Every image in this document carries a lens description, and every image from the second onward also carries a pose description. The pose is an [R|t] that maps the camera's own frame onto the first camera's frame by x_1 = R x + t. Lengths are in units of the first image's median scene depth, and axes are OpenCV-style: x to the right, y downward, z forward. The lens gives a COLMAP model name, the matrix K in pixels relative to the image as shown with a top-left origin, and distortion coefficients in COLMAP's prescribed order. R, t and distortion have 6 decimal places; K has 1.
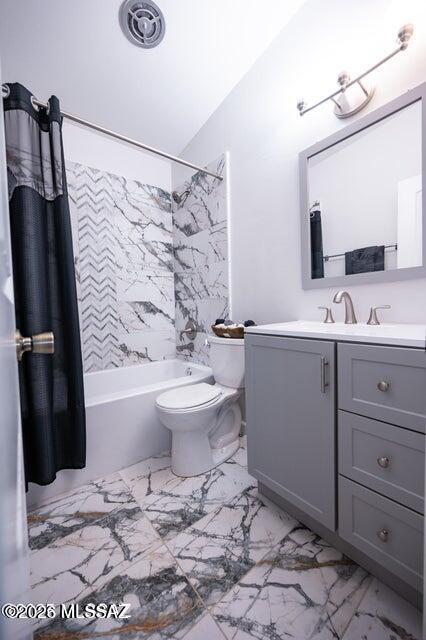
lens RADIAL K [[249.4, 0, 170.3], [0, 249.4, 212.7], [0, 0, 1]] dist [-0.001006, -0.000096]
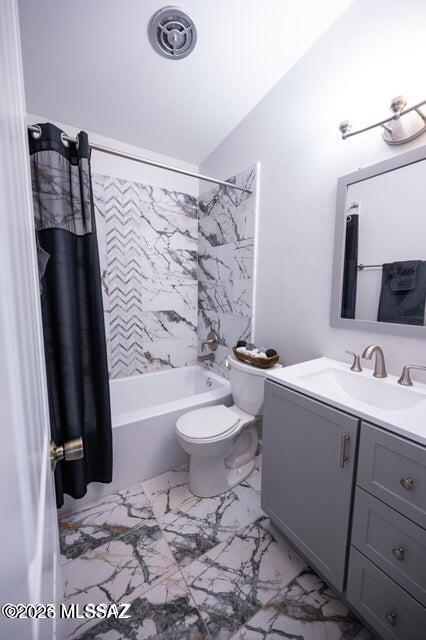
lens RADIAL K [[249.4, 0, 170.3], [0, 249.4, 212.7], [0, 0, 1]] dist [-0.001006, -0.000096]
pose [[0.994037, 0.031665, -0.104345, 0.000015], [-0.022614, 0.995968, 0.086809, -0.199585], [0.106673, -0.083932, 0.990745, 0.010611]]
